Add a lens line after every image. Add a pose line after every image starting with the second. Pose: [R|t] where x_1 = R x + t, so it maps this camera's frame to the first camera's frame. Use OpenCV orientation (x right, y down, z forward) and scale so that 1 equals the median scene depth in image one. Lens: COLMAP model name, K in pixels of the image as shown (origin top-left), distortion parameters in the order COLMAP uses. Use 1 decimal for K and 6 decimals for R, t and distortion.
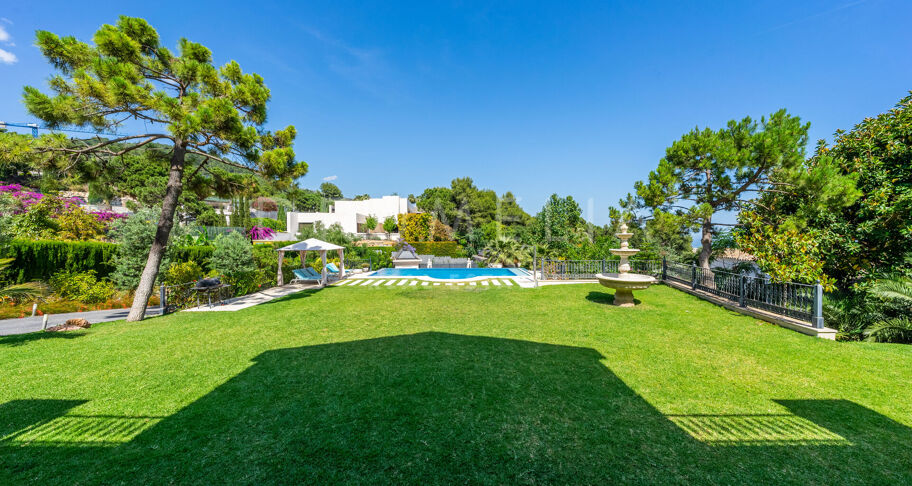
lens RADIAL K [[297.8, 0, 460.2], [0, 297.8, 240.6], [0, 0, 1]] dist [-0.007472, 0.001372]
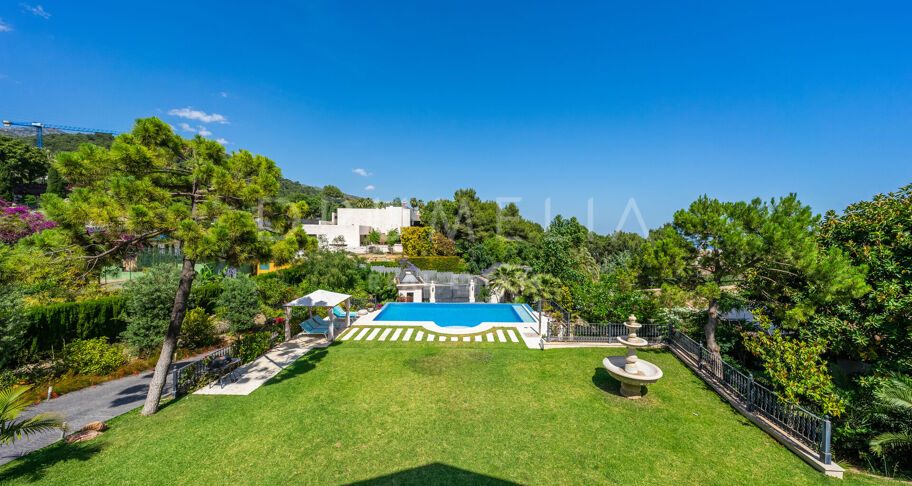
lens RADIAL K [[297.8, 0, 460.9], [0, 297.8, 247.3], [0, 0, 1]] dist [-0.007472, 0.001372]
pose [[0.999911, 0.012831, -0.003651, -0.013245], [-0.012804, 0.999890, 0.007455, -0.129989], [0.003746, -0.007408, 0.999966, -0.002906]]
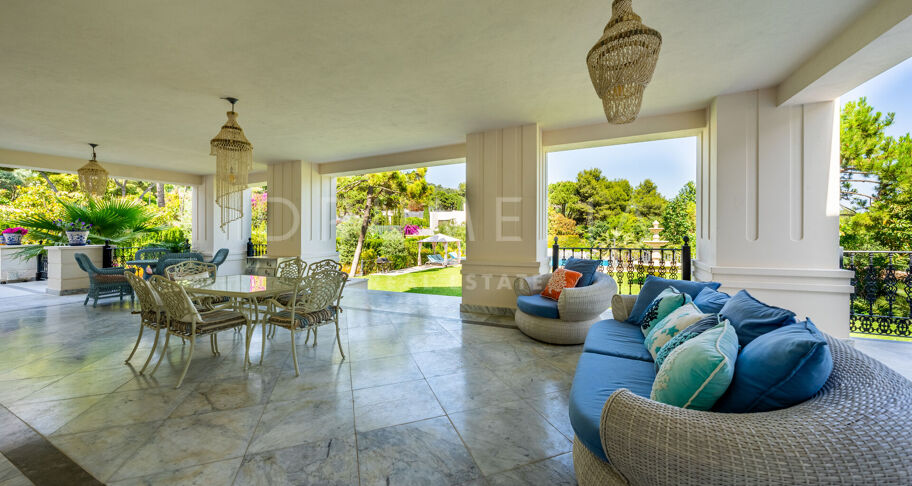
lens RADIAL K [[297.8, 0, 467.3], [0, 297.8, 229.0], [0, 0, 1]] dist [-0.007472, 0.001372]
pose [[0.916854, -0.013348, -0.398999, 0.153232], [0.005701, 0.999777, -0.020347, -0.000401], [0.399182, 0.016381, 0.916725, -0.200259]]
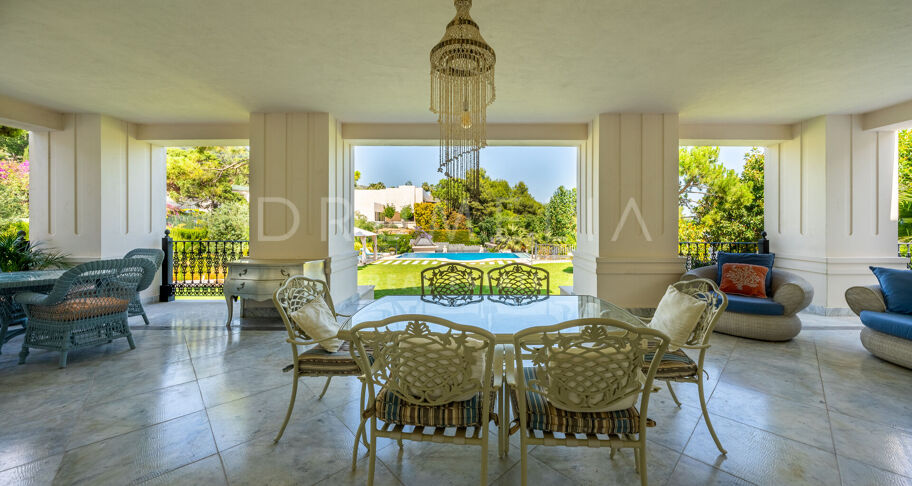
lens RADIAL K [[297.8, 0, 474.9], [0, 297.8, 223.8], [0, 0, 1]] dist [-0.007472, 0.001372]
pose [[0.999991, 0.003096, 0.002732, 0.006058], [-0.003049, 0.999853, -0.016850, -0.000132], [-0.002783, 0.016842, 0.999854, -0.191617]]
